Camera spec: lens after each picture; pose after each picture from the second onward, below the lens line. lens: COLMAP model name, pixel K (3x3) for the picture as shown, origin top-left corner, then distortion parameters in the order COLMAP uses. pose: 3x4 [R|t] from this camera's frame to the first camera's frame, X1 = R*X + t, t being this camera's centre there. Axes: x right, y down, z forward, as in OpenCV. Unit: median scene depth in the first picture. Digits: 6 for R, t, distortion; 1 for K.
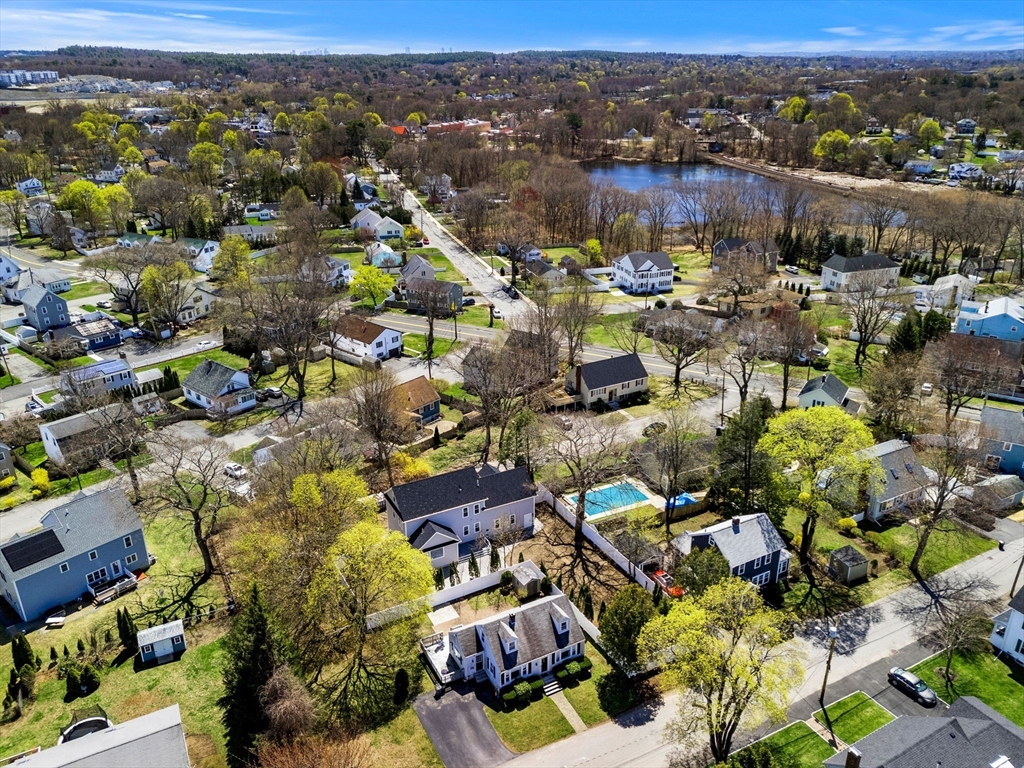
lens RADIAL K [[737.7, 0, 511.3], [0, 737.7, 404.5], [0, 0, 1]] dist [0.021168, -0.001432]
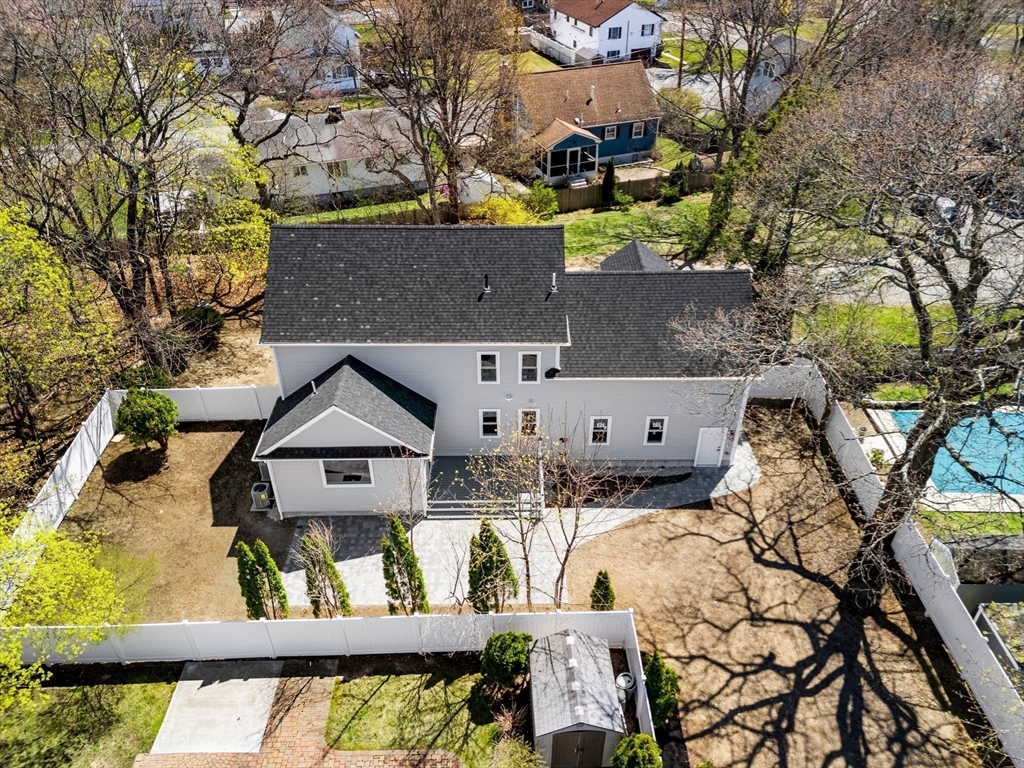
lens RADIAL K [[737.7, 0, 511.3], [0, 737.7, 404.5], [0, 0, 1]] dist [0.021168, -0.001432]
pose [[0.883872, 0.283362, -0.372124, 0.060948], [-0.189366, 0.944269, 0.269251, 0.076258], [0.427681, -0.167516, 0.888272, 0.722317]]
